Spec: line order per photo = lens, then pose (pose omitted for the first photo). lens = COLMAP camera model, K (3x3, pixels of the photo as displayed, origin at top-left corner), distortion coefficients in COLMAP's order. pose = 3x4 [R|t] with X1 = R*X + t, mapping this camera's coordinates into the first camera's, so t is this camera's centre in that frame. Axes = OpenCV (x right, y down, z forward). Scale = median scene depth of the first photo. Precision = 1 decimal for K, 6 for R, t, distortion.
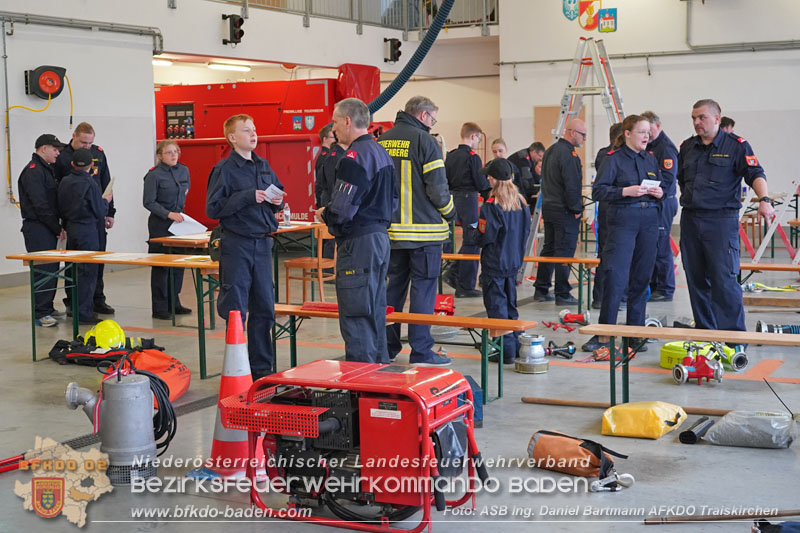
lens RADIAL K [[1260.1, 0, 393.9], [0, 1260.1, 265.1], [0, 0, 1]] dist [0.039298, 0.000000]
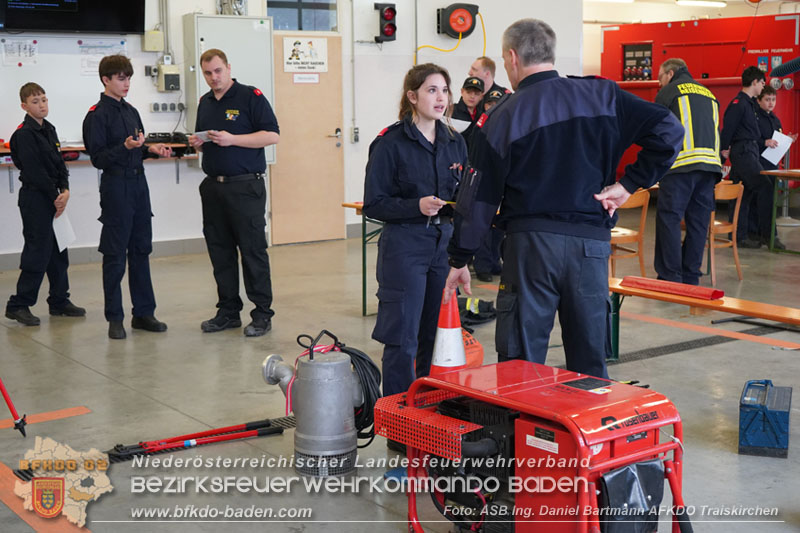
lens RADIAL K [[1260.1, 0, 401.5], [0, 1260.1, 271.1], [0, 0, 1]] dist [0.039298, 0.000000]
pose [[0.911770, 0.071708, -0.404393, 0.063195], [-0.051521, 0.996832, 0.060597, -0.008396], [0.407457, -0.034416, 0.912576, 0.077618]]
